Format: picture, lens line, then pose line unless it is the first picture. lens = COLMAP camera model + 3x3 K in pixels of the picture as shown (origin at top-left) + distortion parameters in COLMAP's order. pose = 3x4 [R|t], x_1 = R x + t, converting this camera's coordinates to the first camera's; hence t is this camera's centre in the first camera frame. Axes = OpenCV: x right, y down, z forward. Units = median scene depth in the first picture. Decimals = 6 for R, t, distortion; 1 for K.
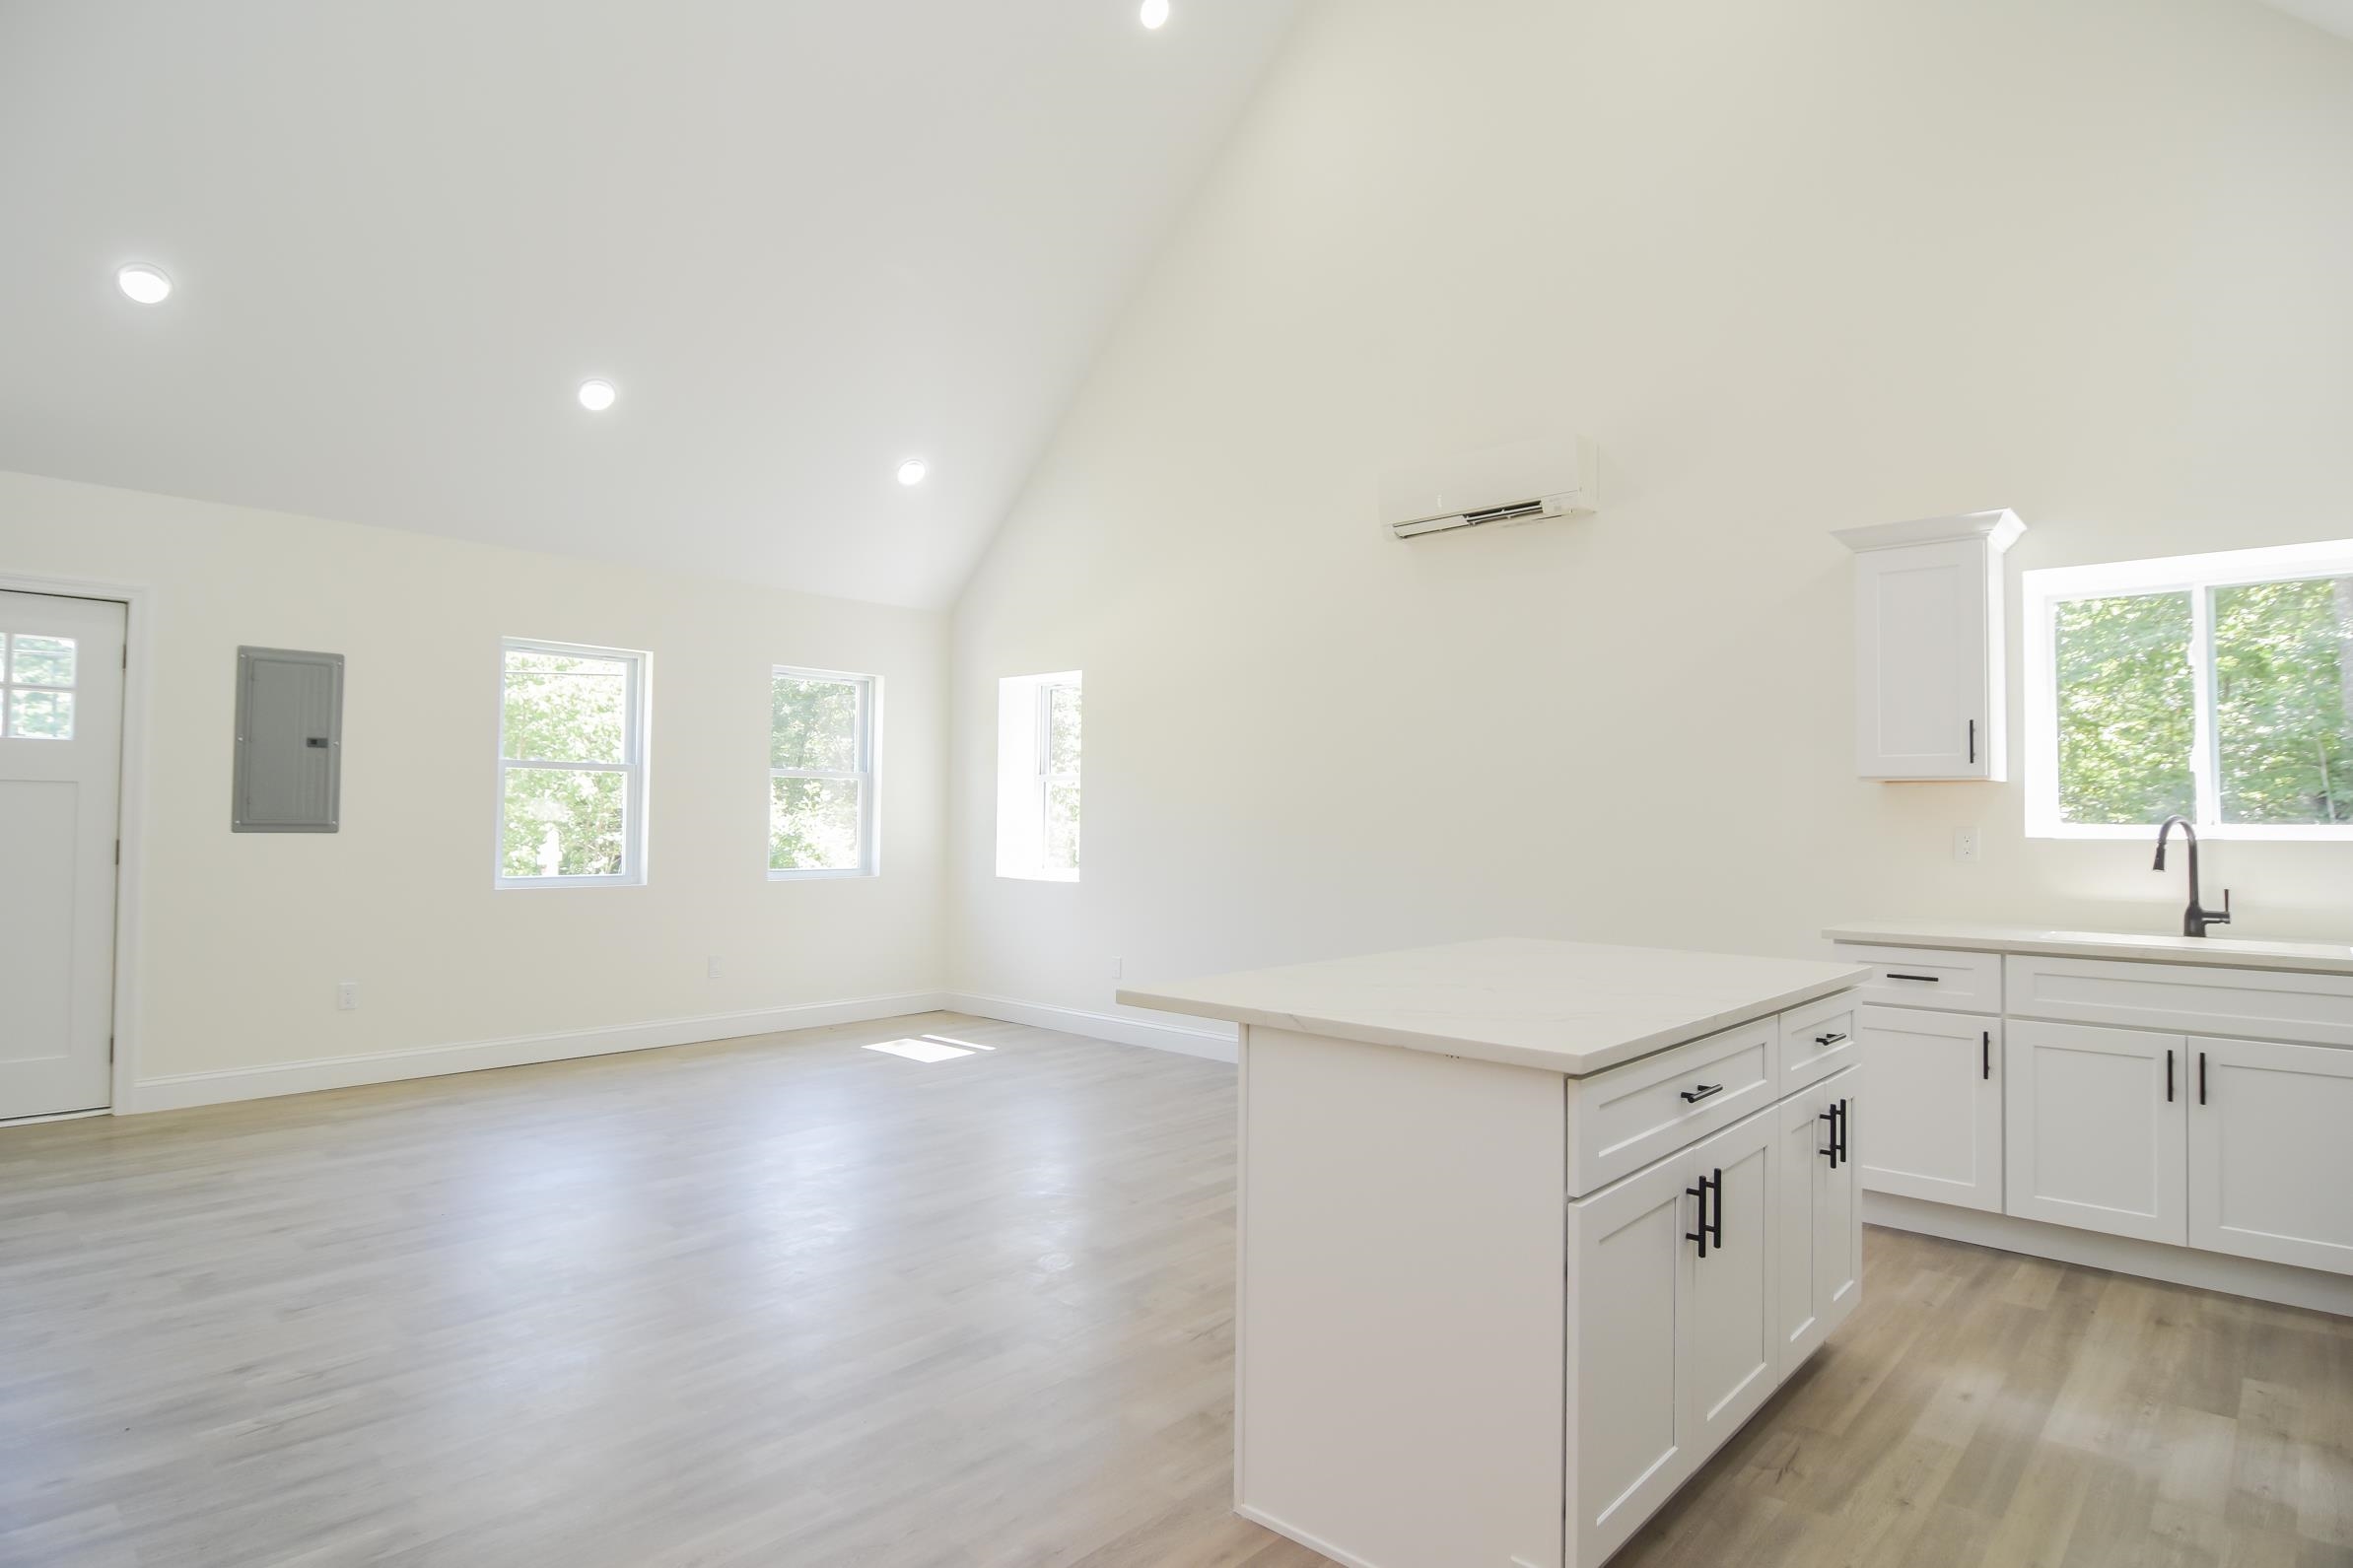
lens RADIAL K [[1241.0, 0, 1176.5], [0, 1241.0, 784.0], [0, 0, 1]] dist [-0.024787, -0.000038]
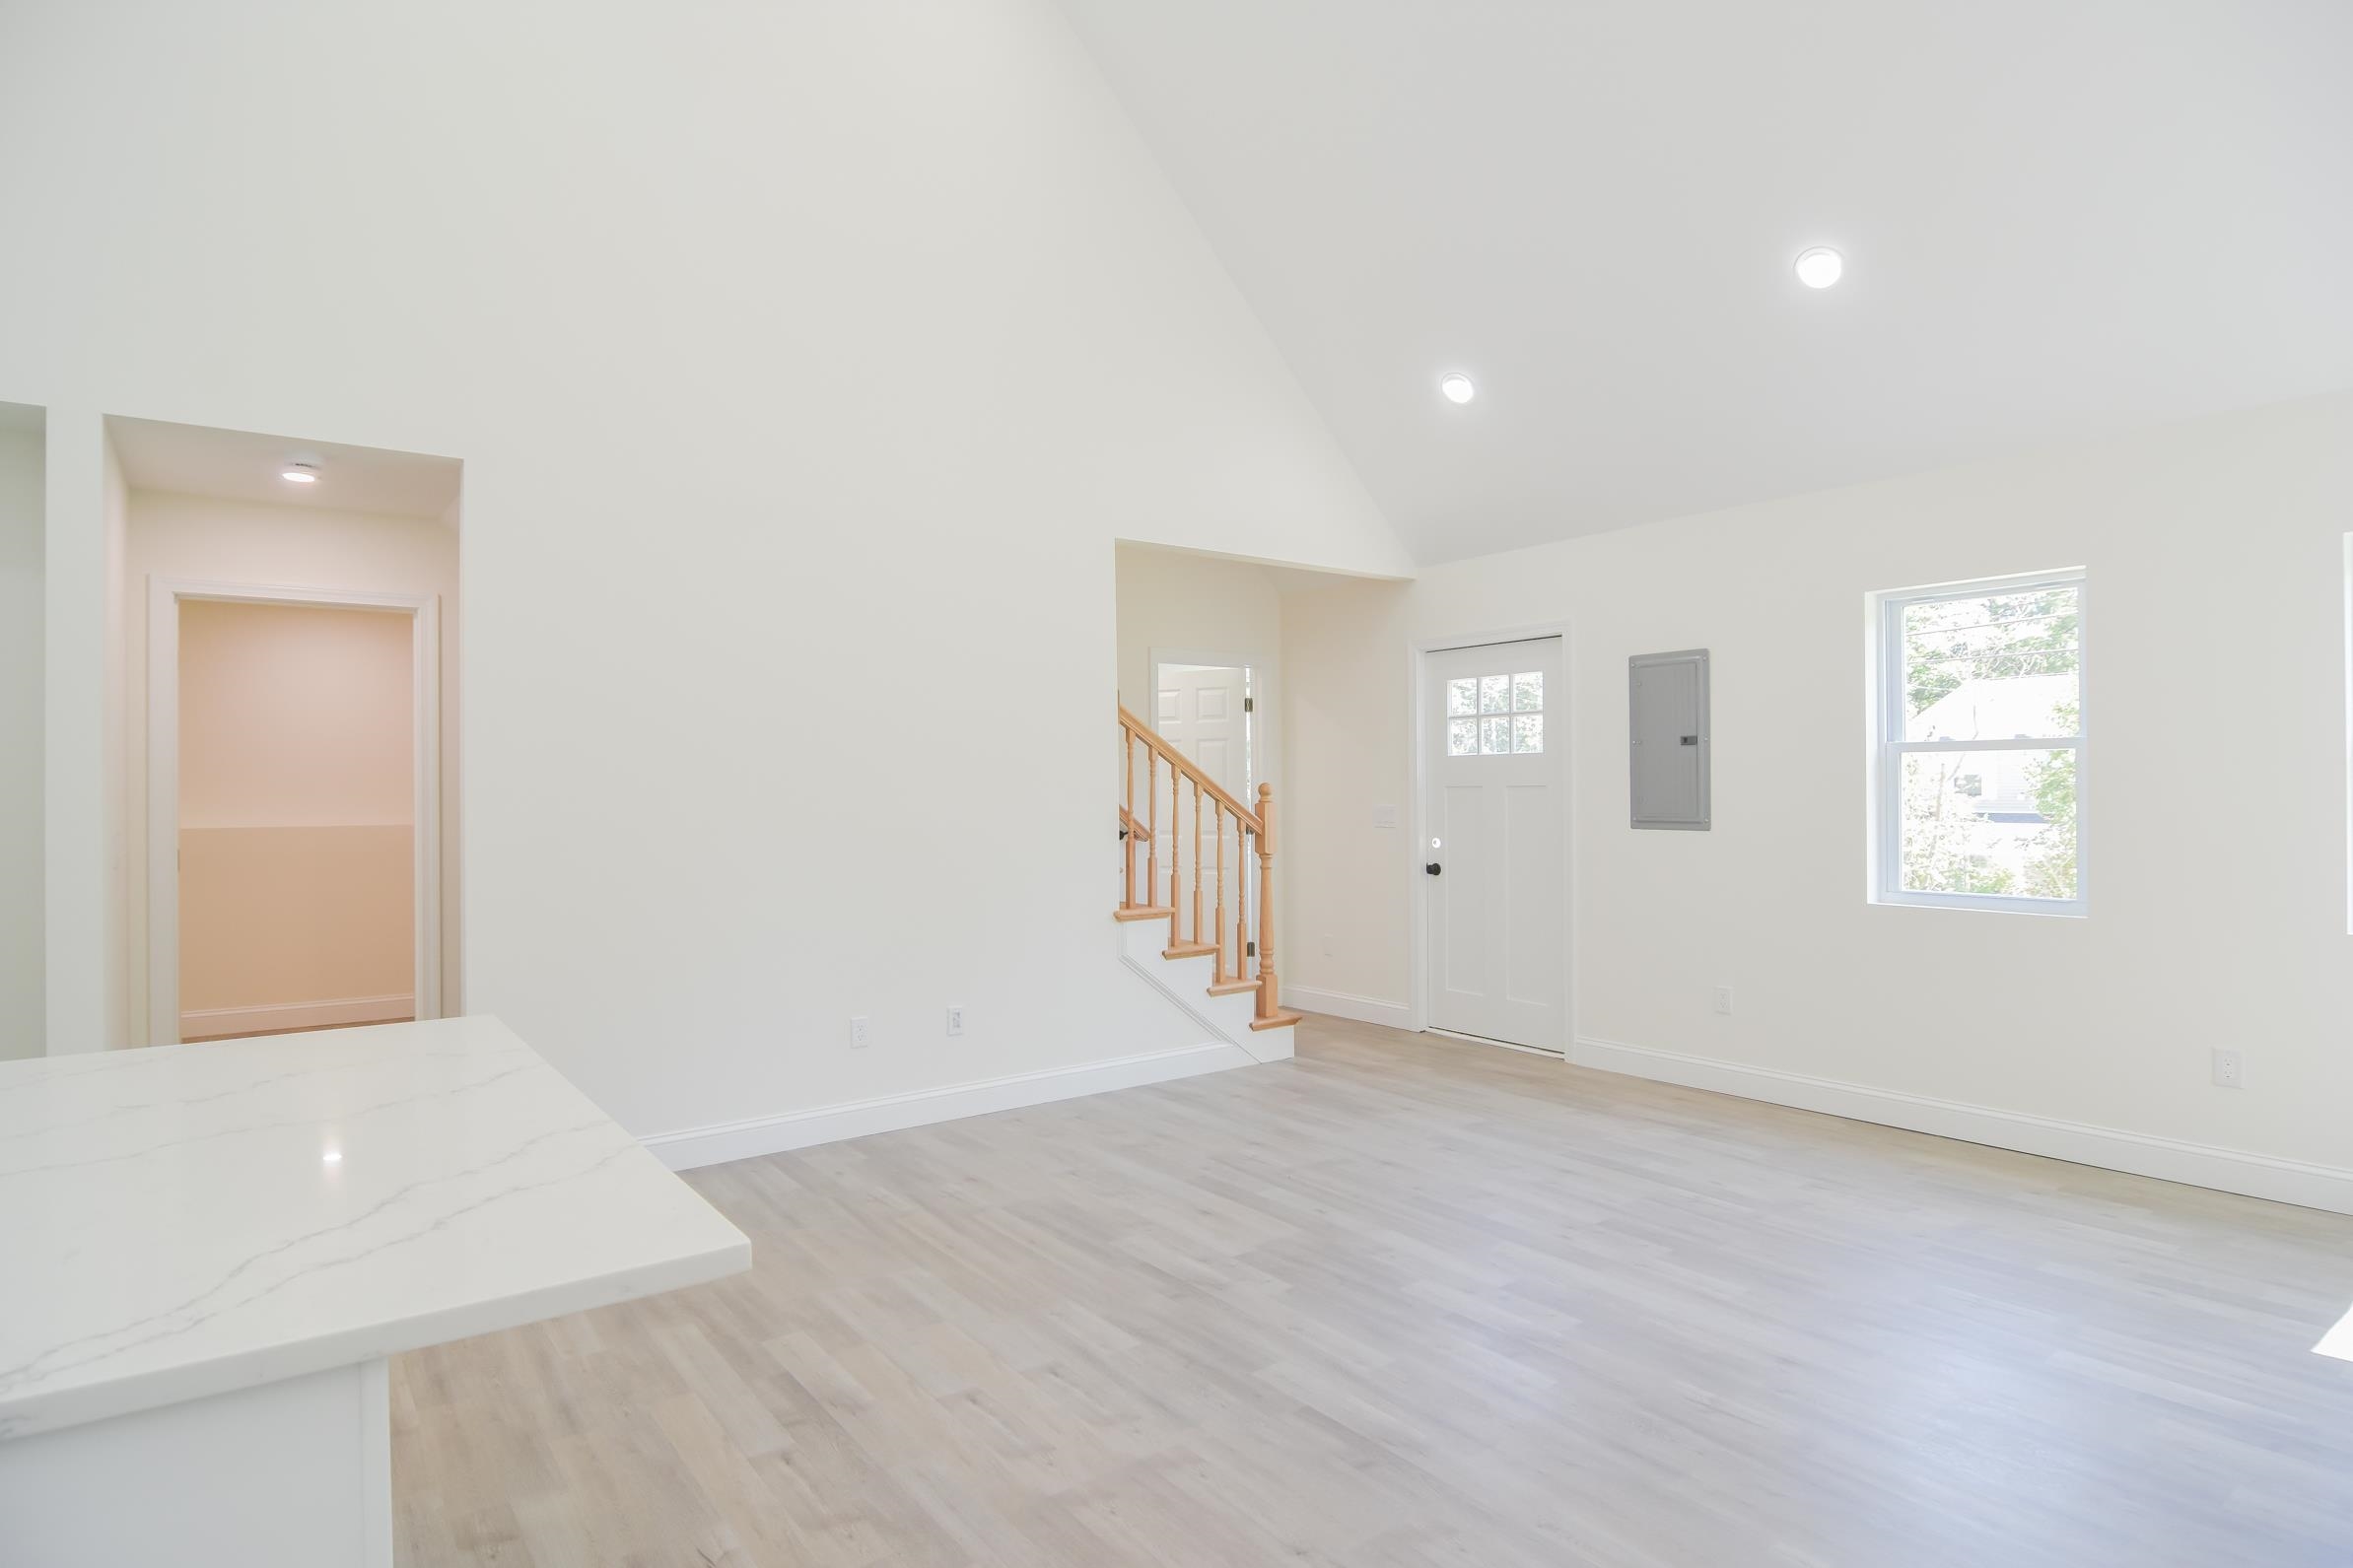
lens RADIAL K [[1241.0, 0, 1176.5], [0, 1241.0, 784.0], [0, 0, 1]] dist [-0.024787, -0.000038]
pose [[-0.180034, -0.012484, -0.983581, 0.367749], [0.032132, 0.999311, -0.018565, 0.007100], [0.983135, -0.034947, -0.179509, 0.768506]]
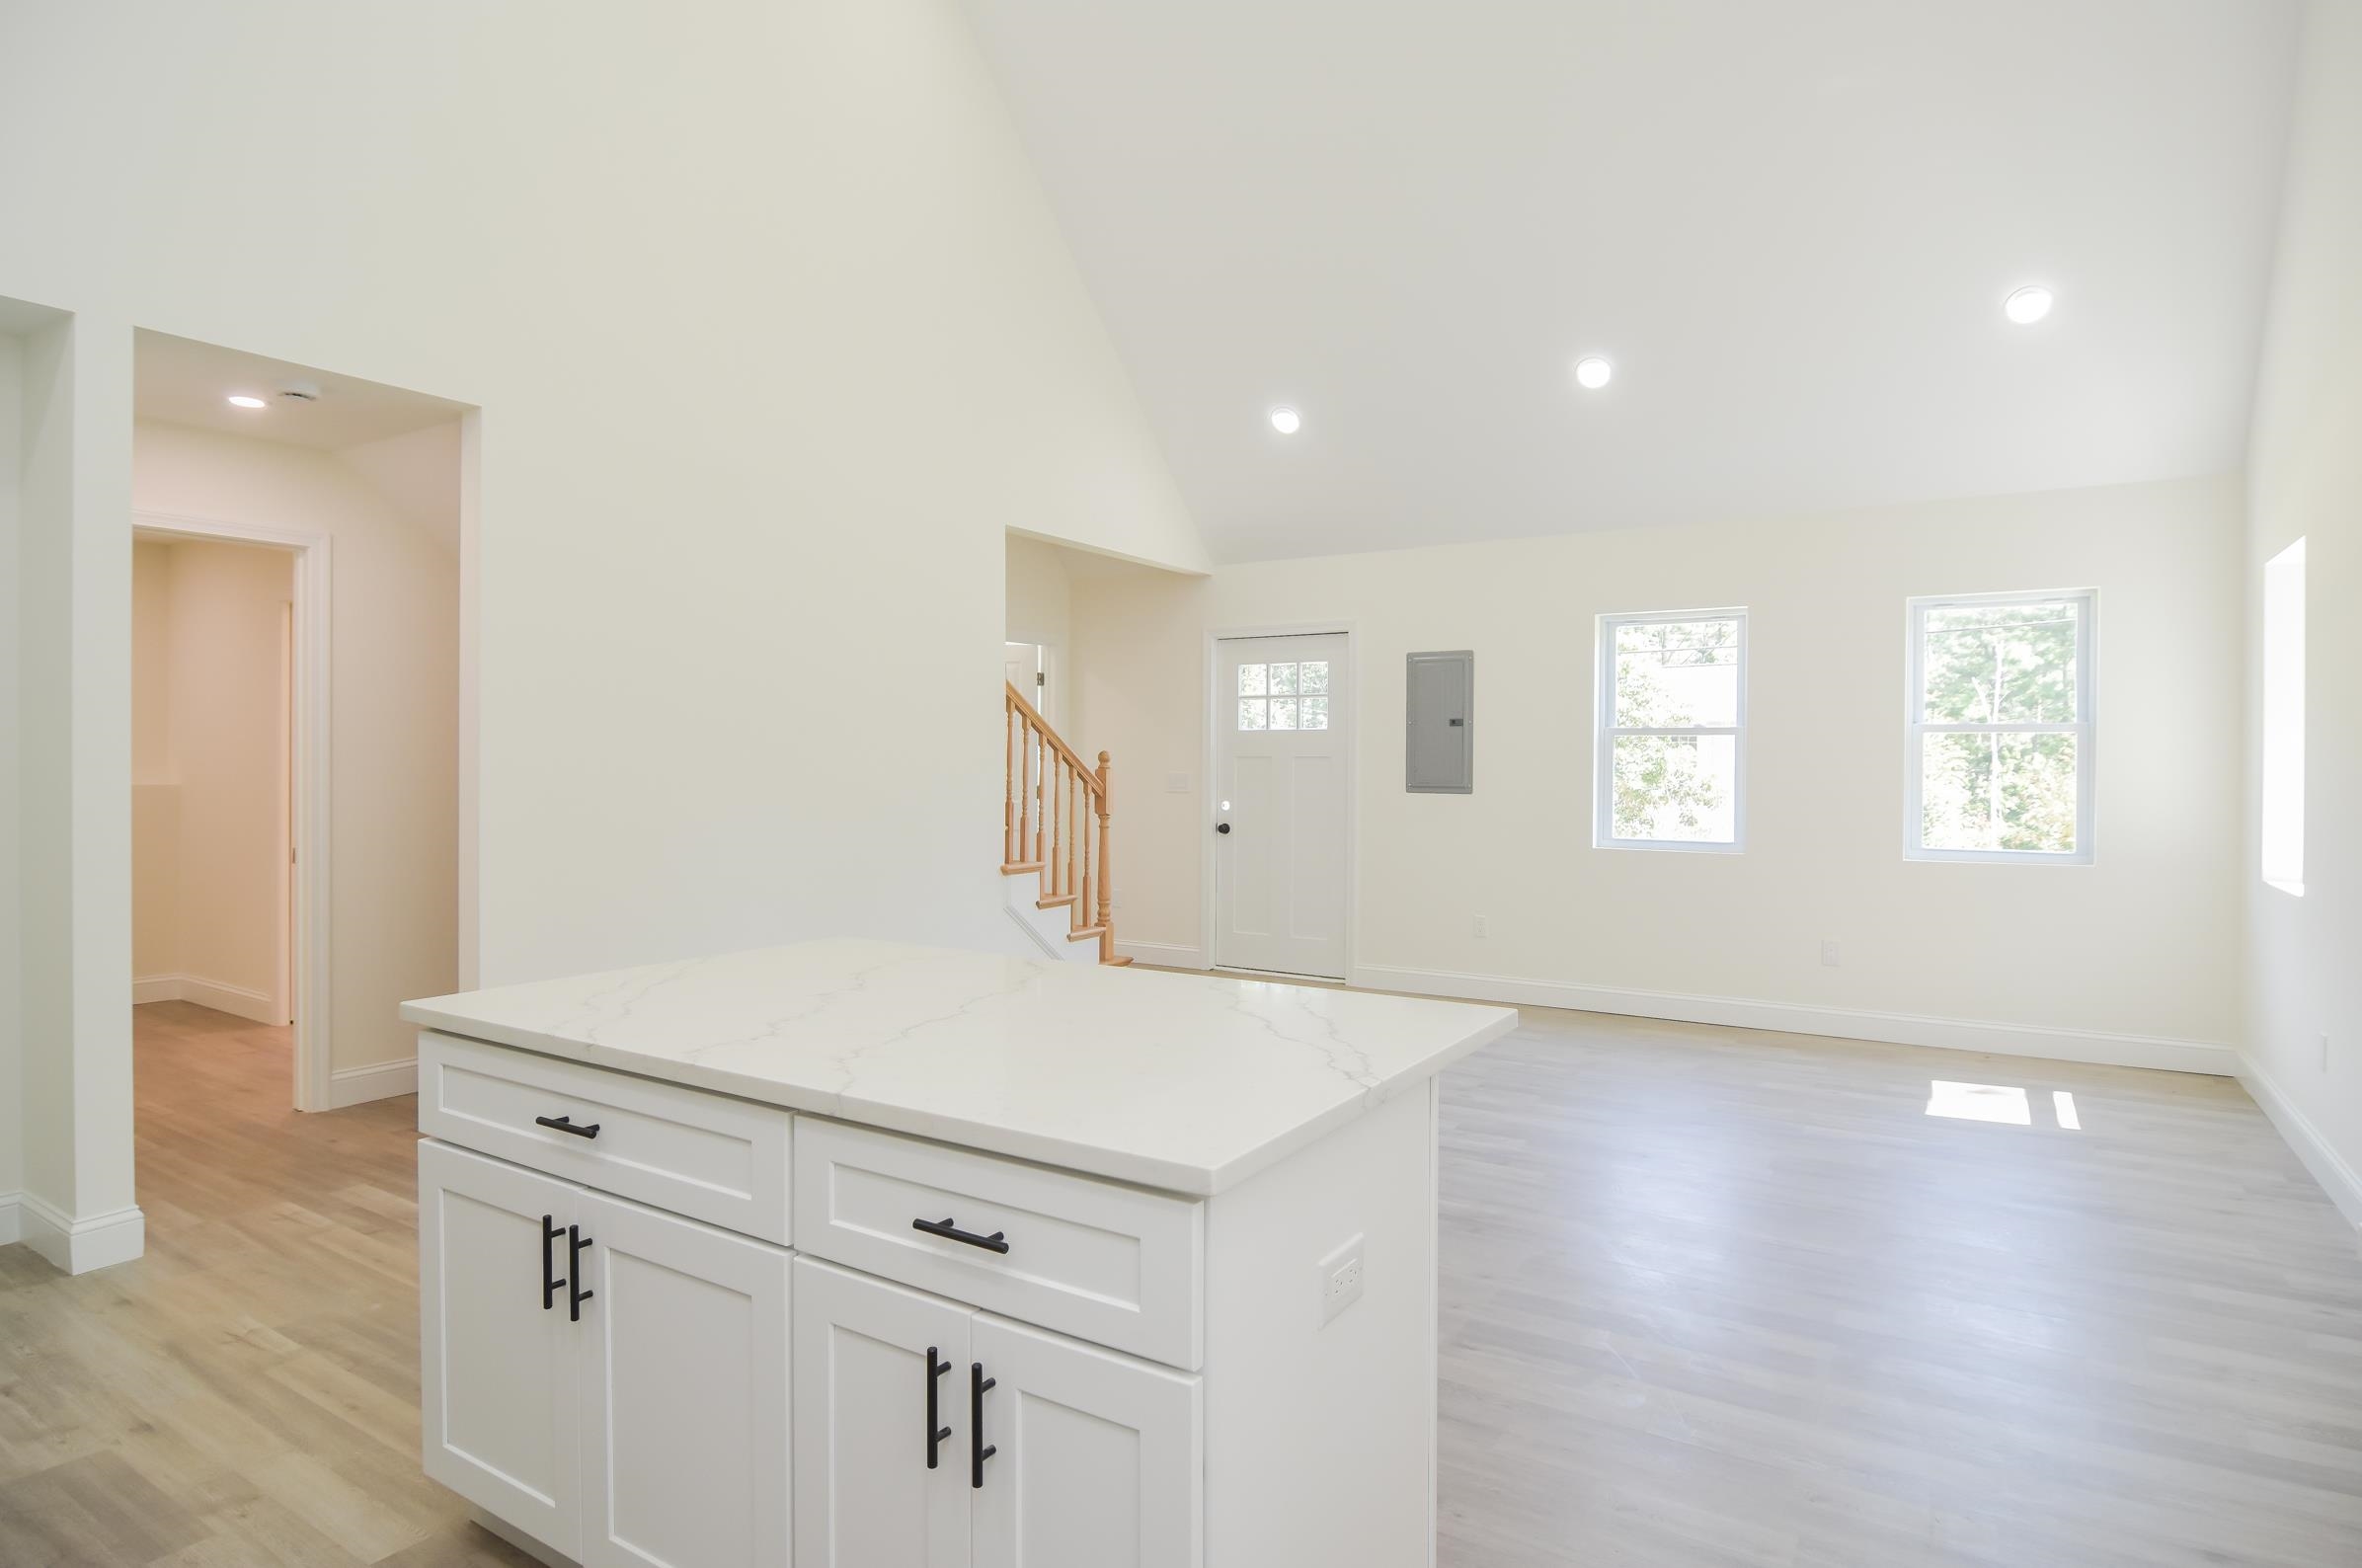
lens RADIAL K [[1264.6, 0, 1183.6], [0, 1264.6, 778.5], [0, 0, 1]] dist [-0.008573, -0.010697]
pose [[0.189330, 0.003863, -0.981906, 0.525786], [0.023756, 0.999682, 0.008513, 0.006382], [0.981626, -0.024938, 0.189178, 0.476358]]
